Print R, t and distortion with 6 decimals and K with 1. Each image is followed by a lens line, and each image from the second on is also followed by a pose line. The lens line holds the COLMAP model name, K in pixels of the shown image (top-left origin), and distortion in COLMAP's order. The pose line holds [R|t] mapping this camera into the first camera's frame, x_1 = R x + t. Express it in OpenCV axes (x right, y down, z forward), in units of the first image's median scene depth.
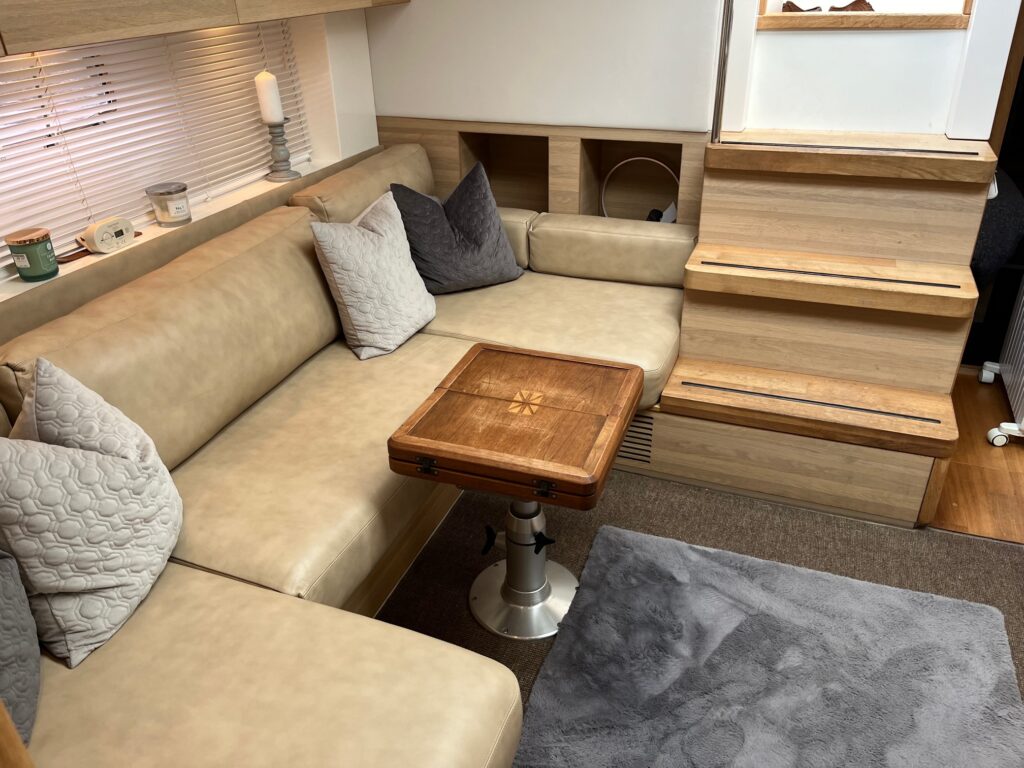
lens RADIAL K [[779.5, 0, 511.1], [0, 779.5, 382.9], [0, 0, 1]] dist [-0.002074, 0.002617]
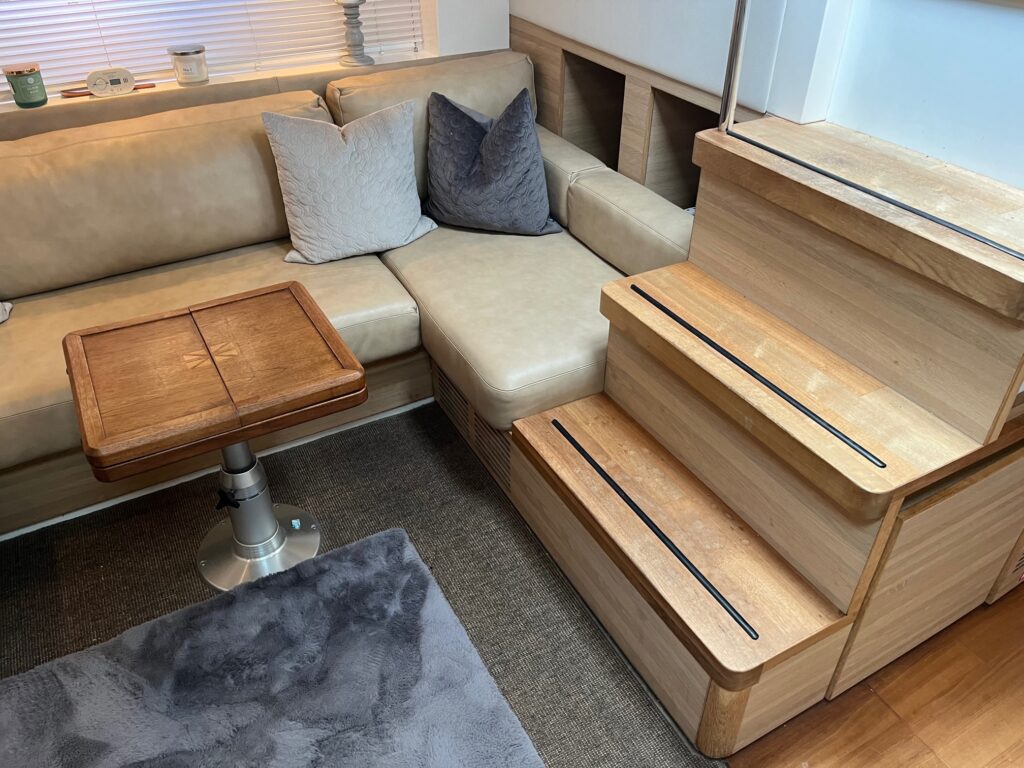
lens RADIAL K [[779.5, 0, 513.1], [0, 779.5, 384.3], [0, 0, 1]] dist [-0.002074, 0.002617]
pose [[0.767305, 0.400911, -0.500513, 0.562849], [-0.329654, 0.916060, 0.228393, -0.198724], [0.550065, -0.010251, 0.835059, 0.312302]]
